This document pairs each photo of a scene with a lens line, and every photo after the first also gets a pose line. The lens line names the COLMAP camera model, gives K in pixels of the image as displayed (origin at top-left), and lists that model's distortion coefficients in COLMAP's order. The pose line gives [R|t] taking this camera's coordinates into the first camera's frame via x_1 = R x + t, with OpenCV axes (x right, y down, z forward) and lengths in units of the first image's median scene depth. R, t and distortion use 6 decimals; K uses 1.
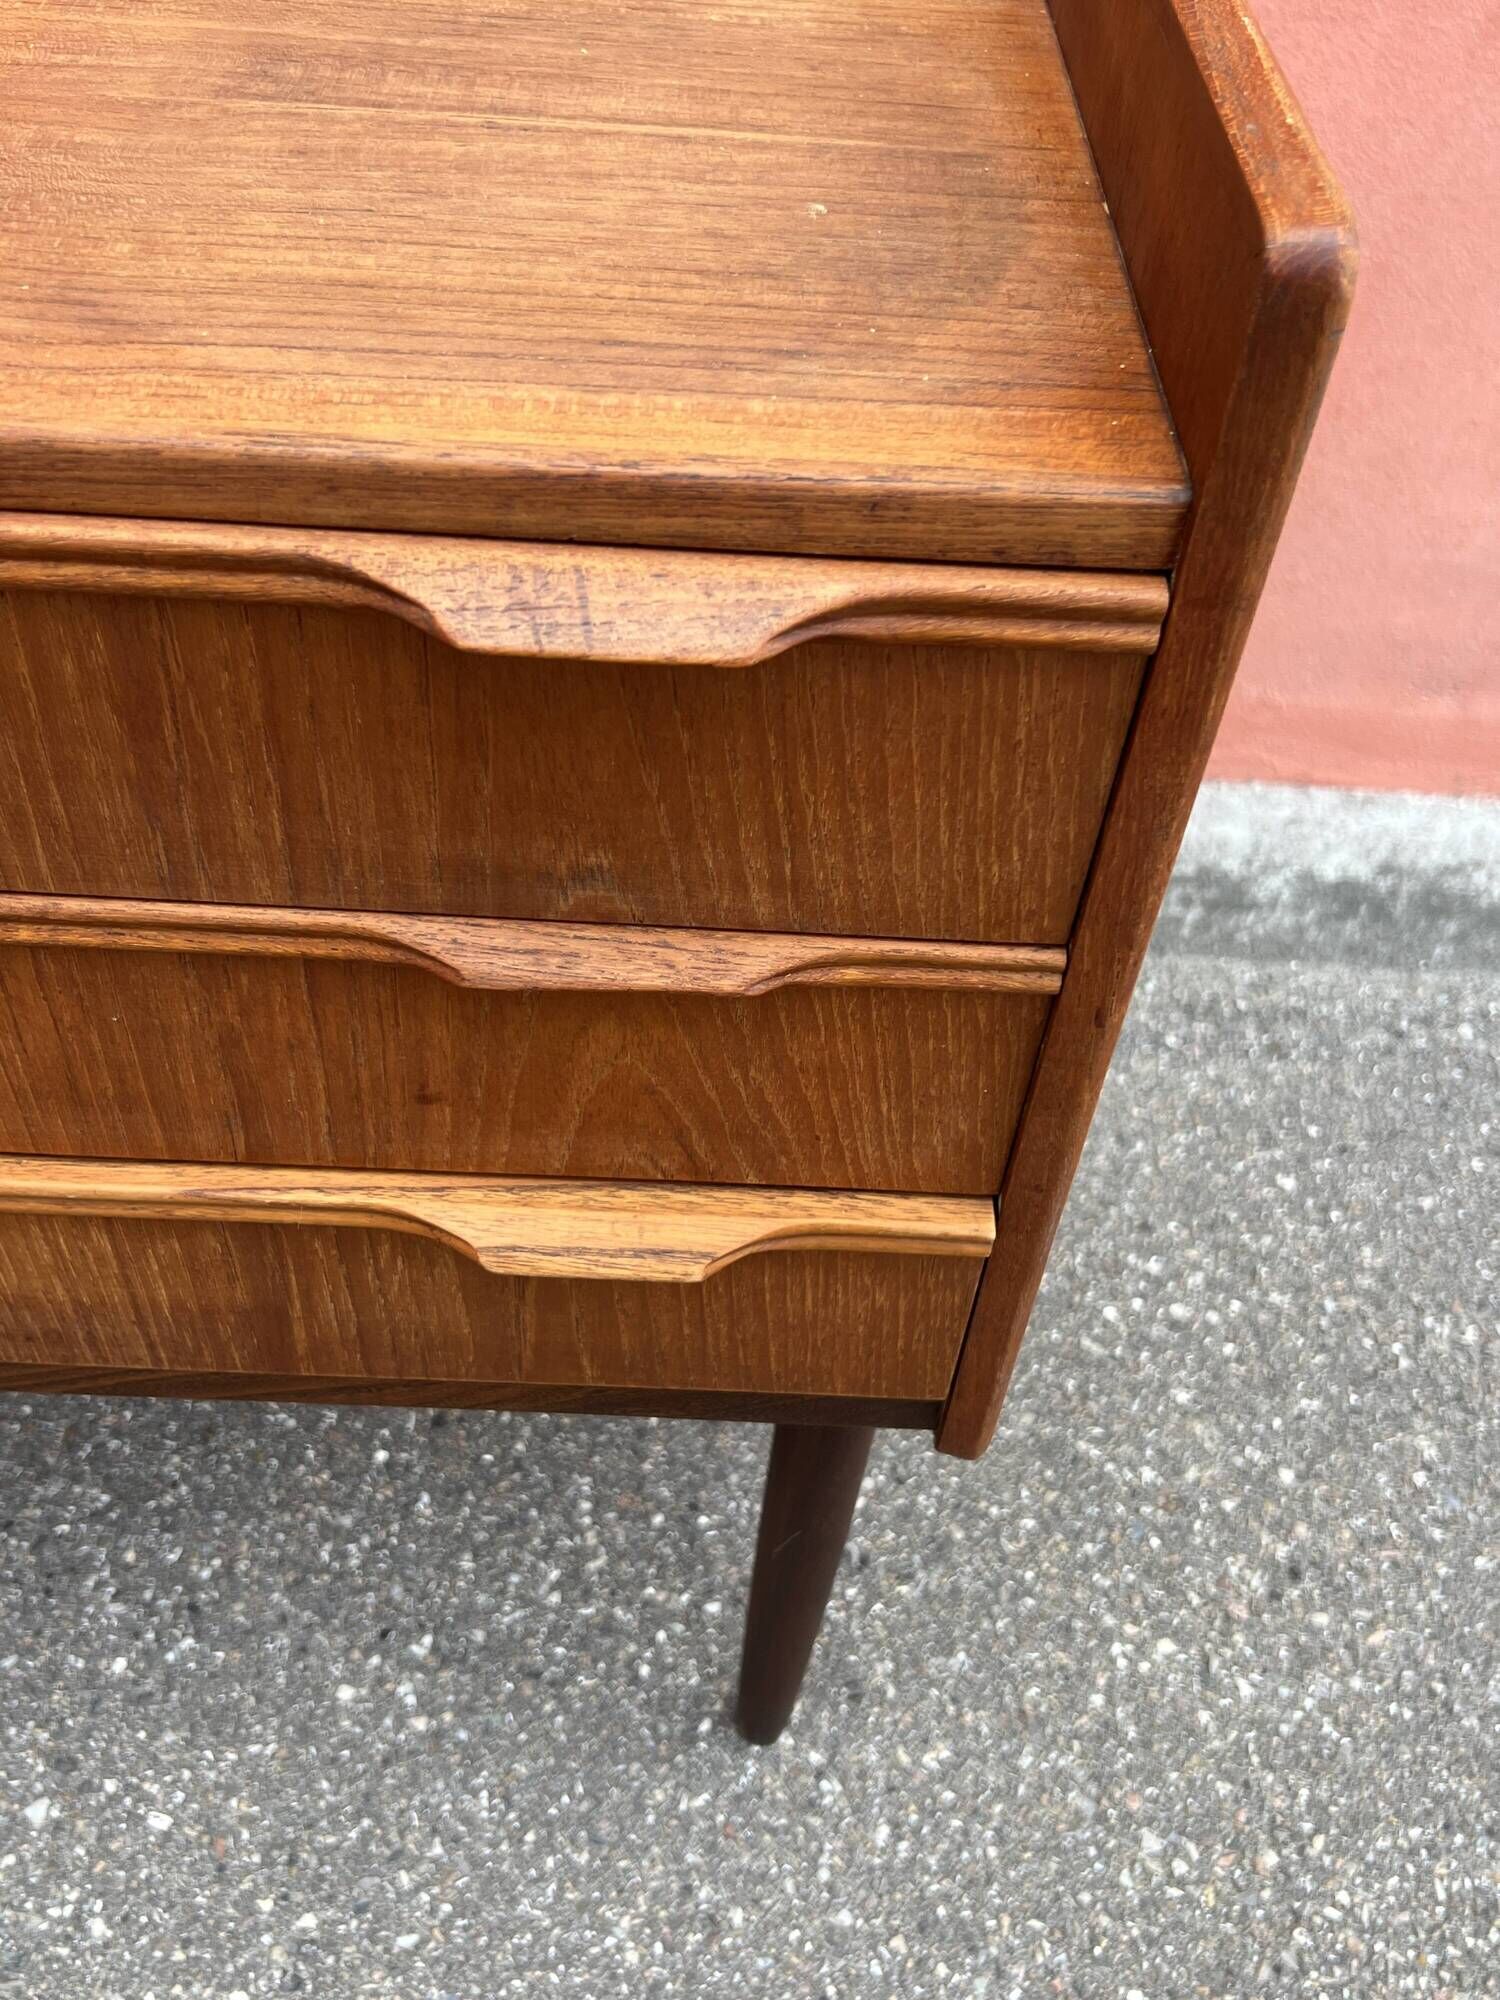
lens RADIAL K [[1825.8, 0, 724.4], [0, 1825.8, 997.0], [0, 0, 1]] dist [0.005730, -0.002256]
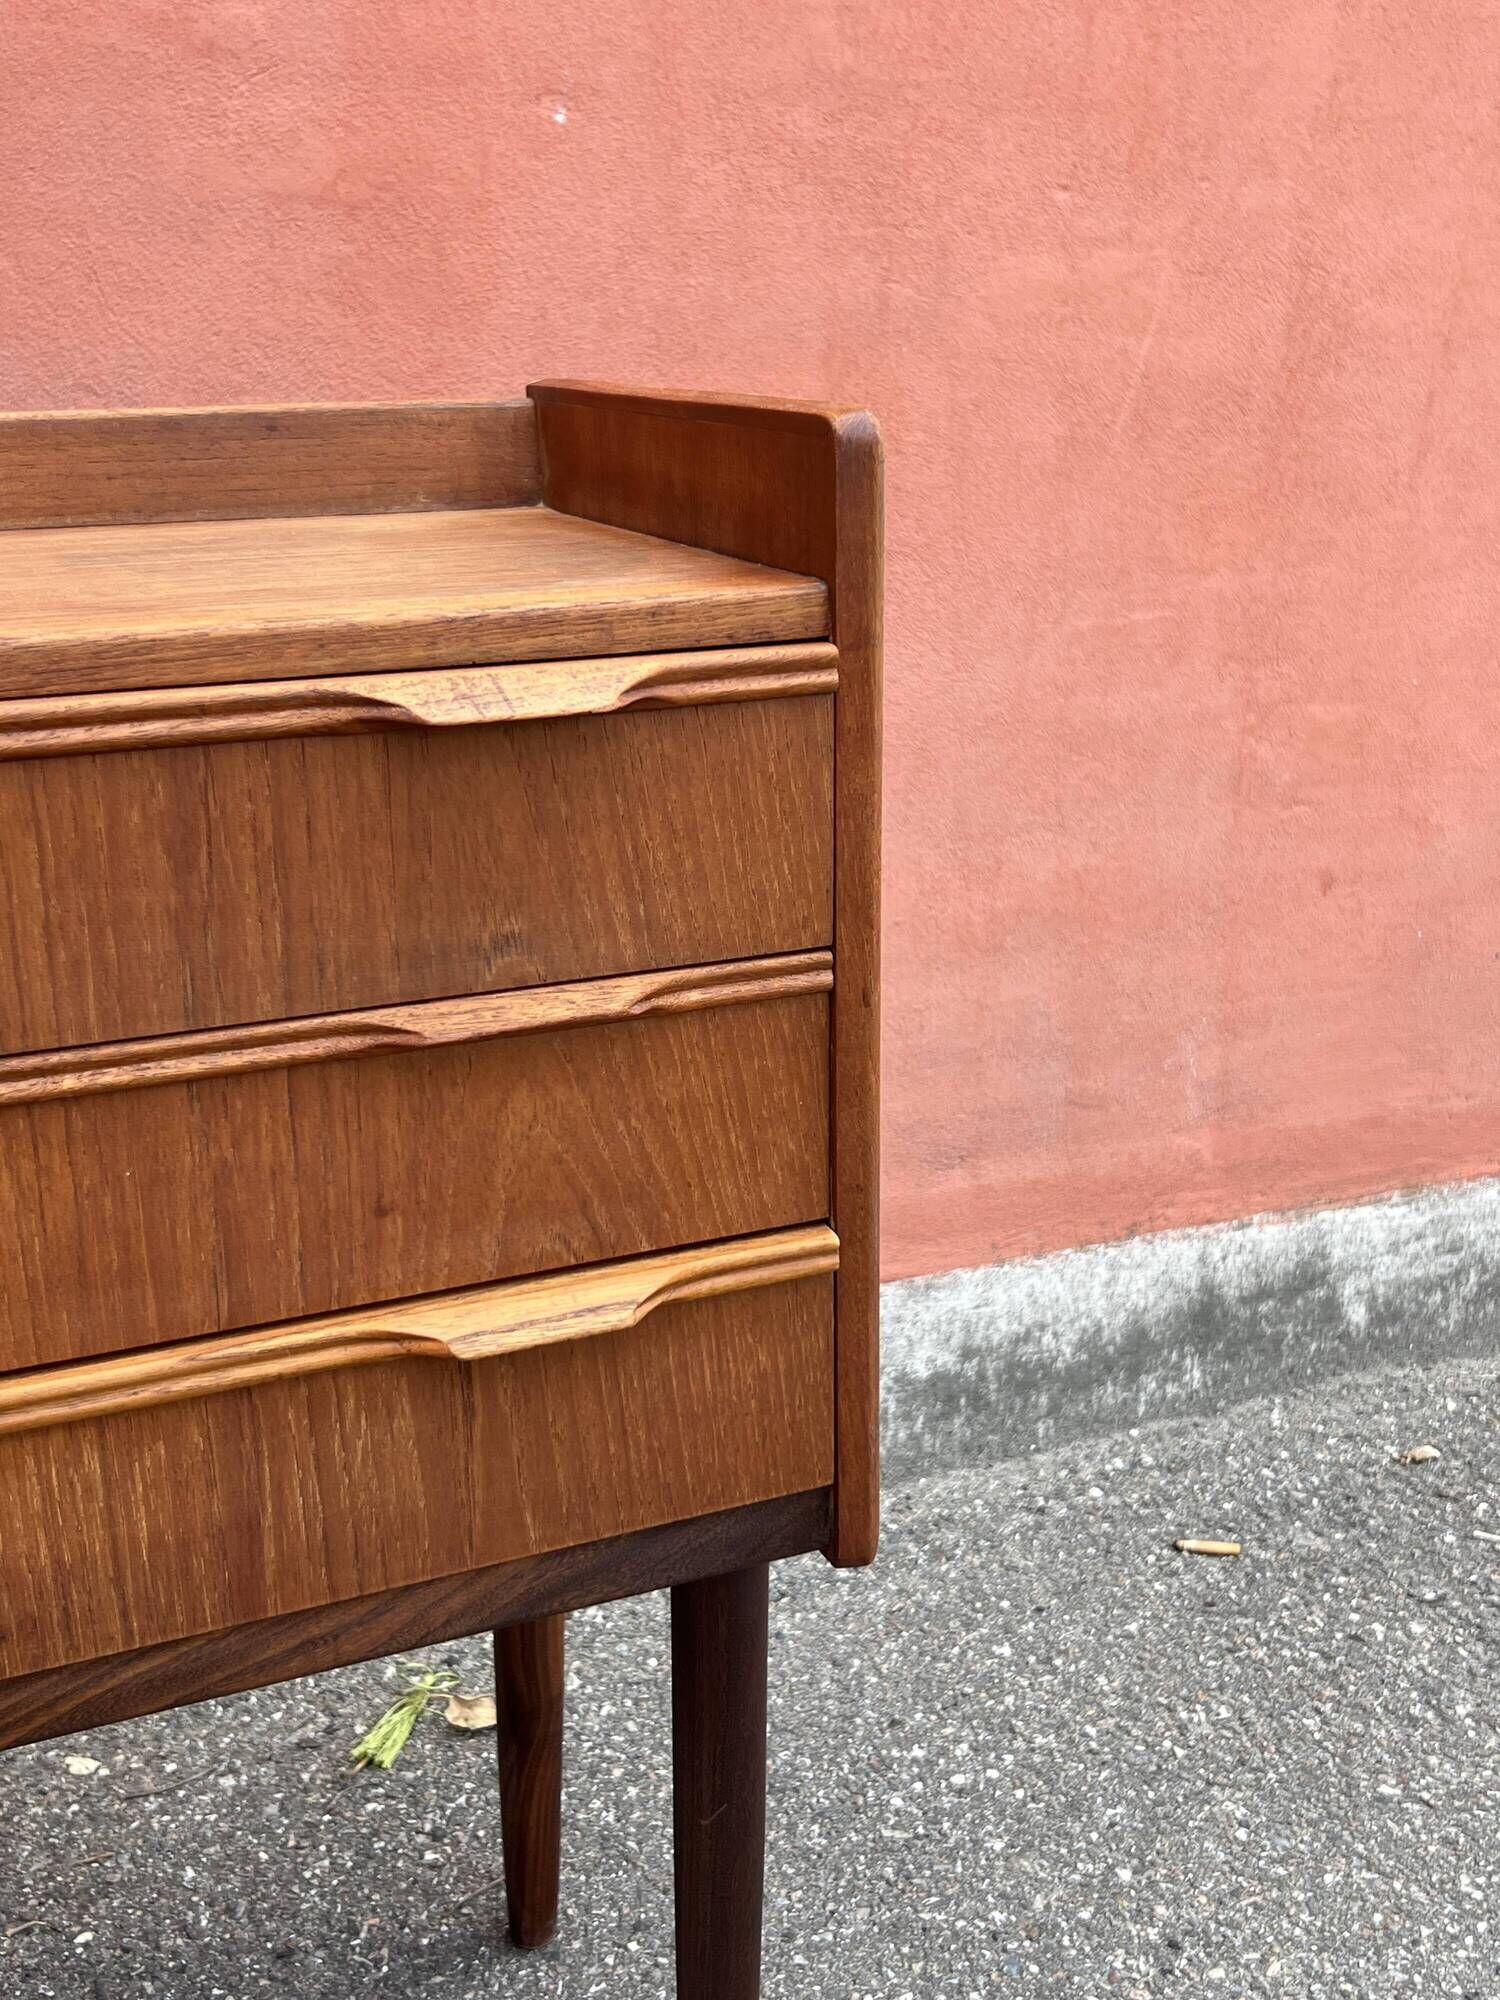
lens RADIAL K [[2206.0, 0, 754.6], [0, 2206.0, 992.4], [0, 0, 1]] dist [0.113801, -0.286595]
pose [[0.912562, -0.185663, 0.364361, -0.233036], [0.338411, 0.843077, -0.417970, 0.326004], [-0.229583, 0.504728, 0.832191, -0.181632]]
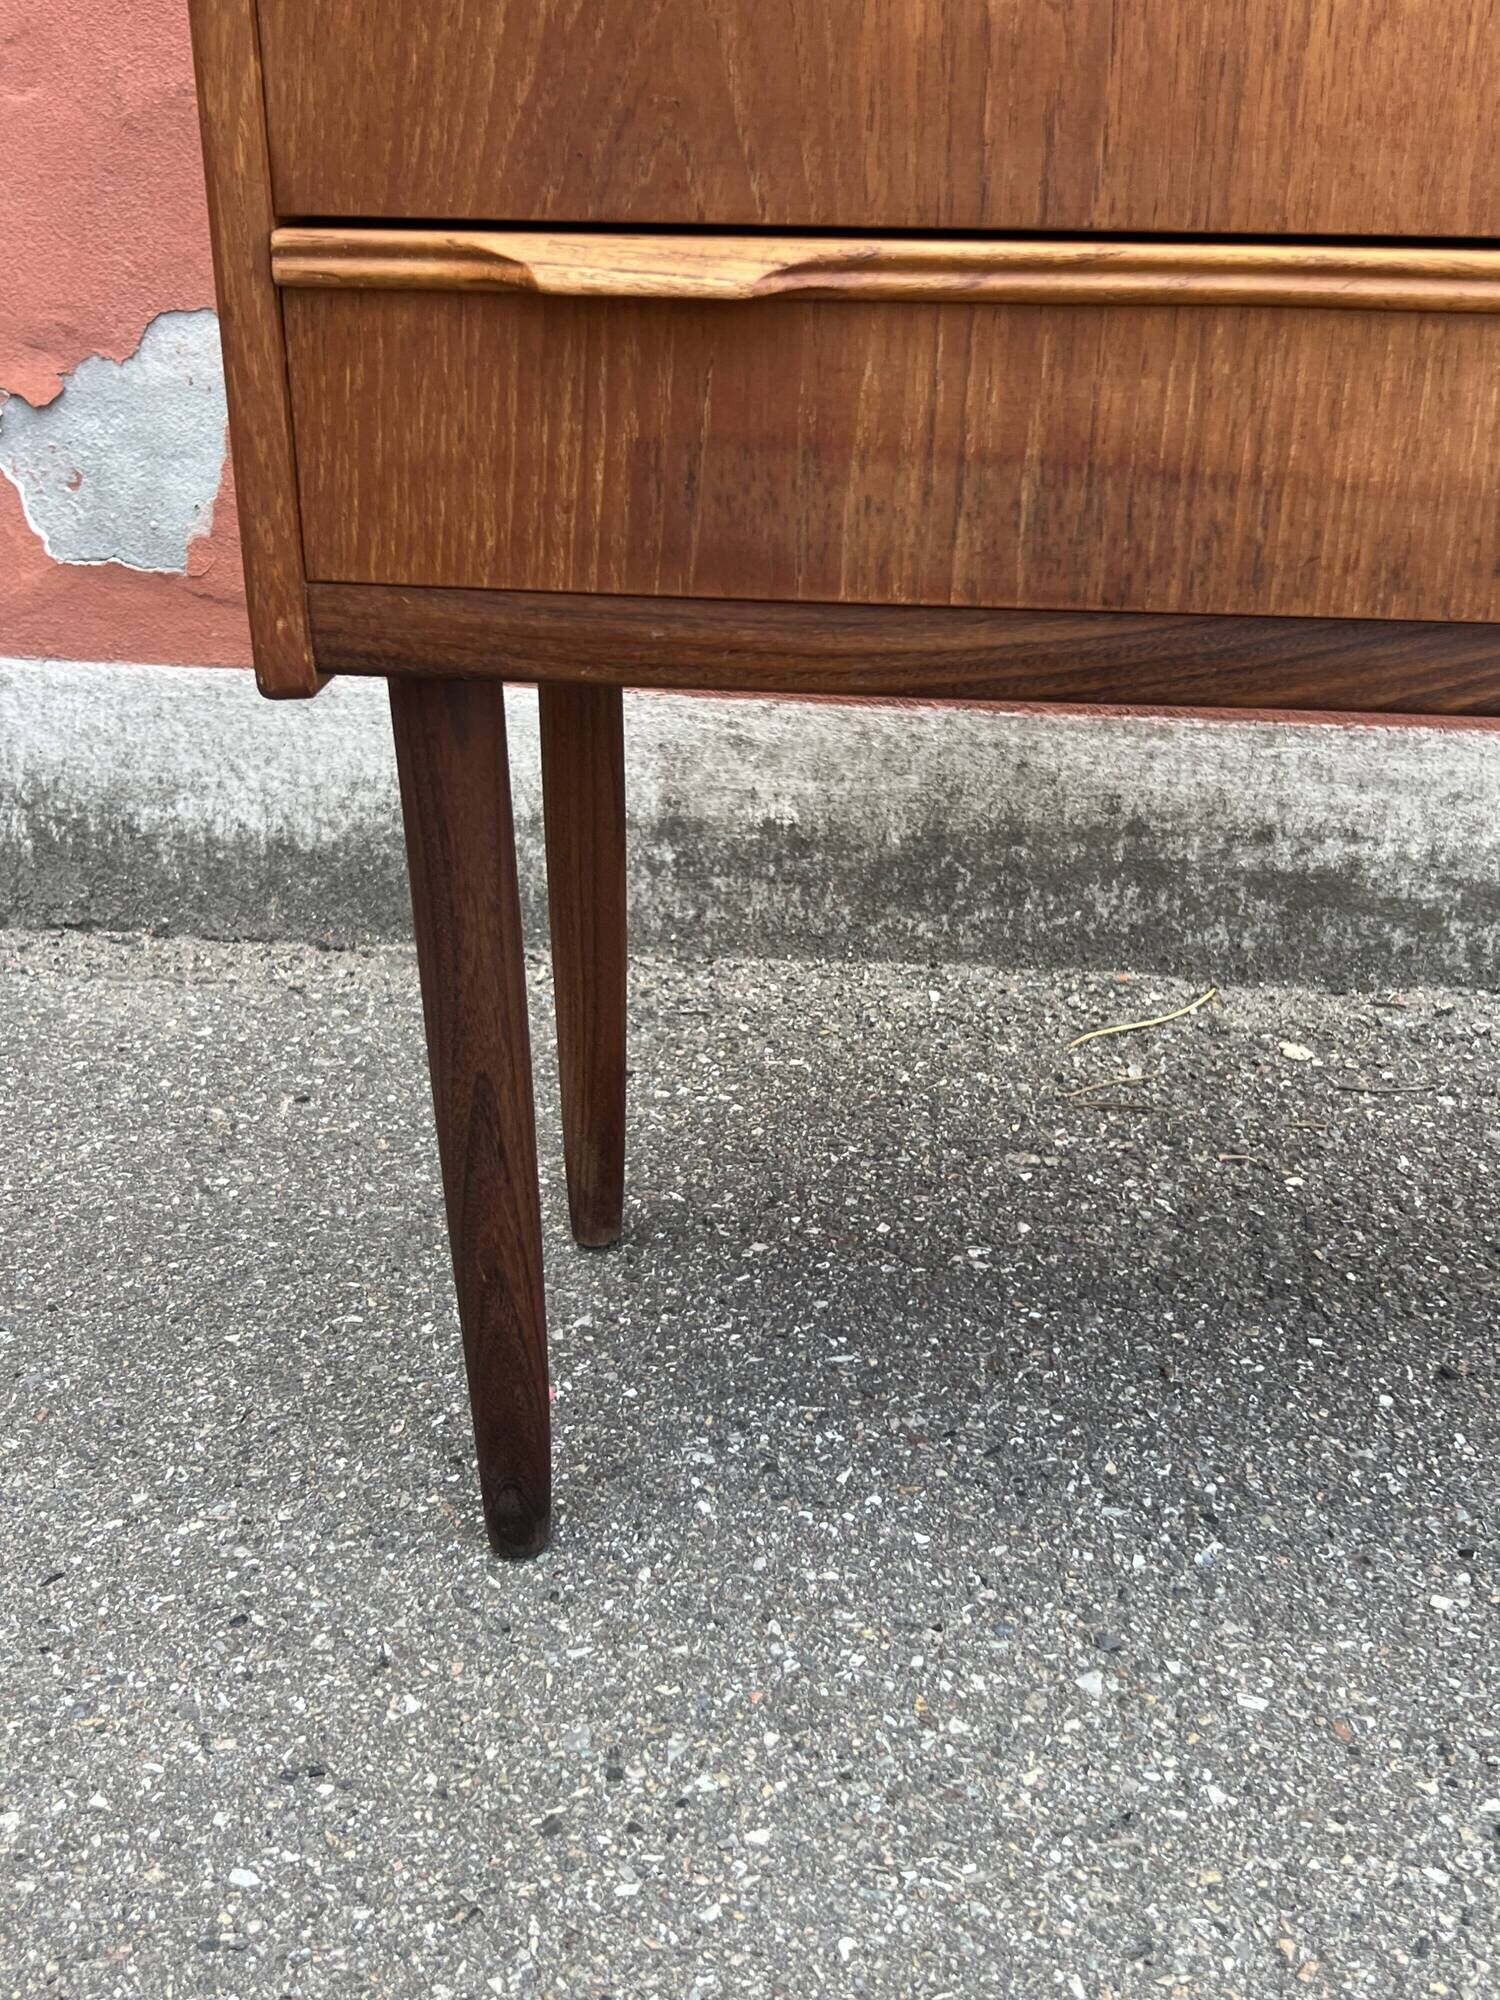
lens RADIAL K [[2194.8, 0, 756.4], [0, 2194.8, 987.1], [0, 0, 1]] dist [0.140655, -0.404705]
pose [[0.994078, -0.006887, -0.108448, -0.380888], [-0.033463, 0.930089, -0.365806, 0.479745], [0.103386, 0.367269, 0.924351, 0.012816]]
